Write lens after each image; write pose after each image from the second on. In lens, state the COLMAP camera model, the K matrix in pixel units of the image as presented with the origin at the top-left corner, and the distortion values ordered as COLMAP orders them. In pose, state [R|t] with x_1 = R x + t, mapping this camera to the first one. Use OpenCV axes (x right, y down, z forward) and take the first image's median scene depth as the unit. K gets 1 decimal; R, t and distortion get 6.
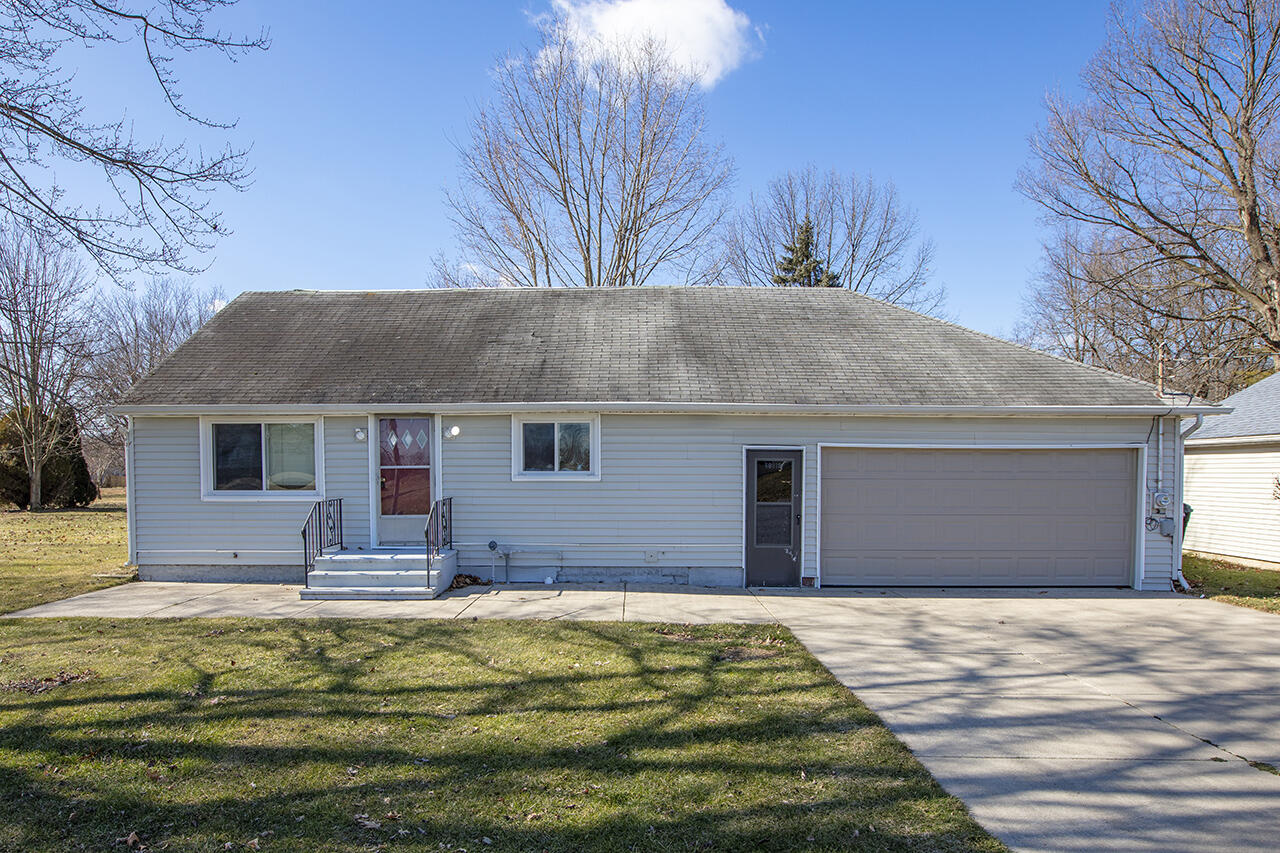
lens RADIAL K [[664.9, 0, 640.0], [0, 664.9, 426.5], [0, 0, 1]] dist [-0.004742, -0.000299]
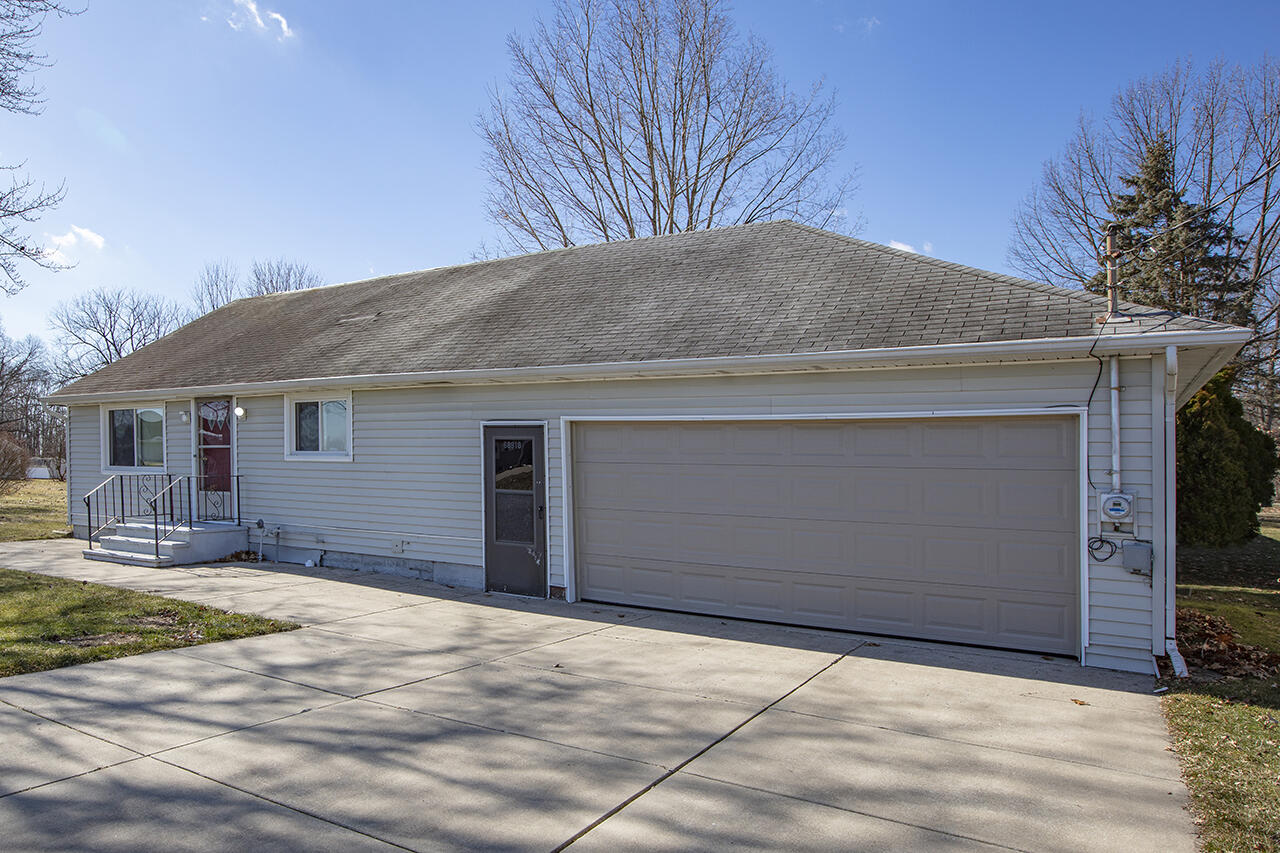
lens RADIAL K [[698.2, 0, 640.0], [0, 698.2, 426.5], [0, 0, 1]] dist [-0.003011, -0.000458]
pose [[0.885265, -0.015439, -0.464831, 0.741444], [0.014257, 0.999880, -0.006058, 0.043618], [0.464869, -0.001265, 0.885379, 0.314574]]
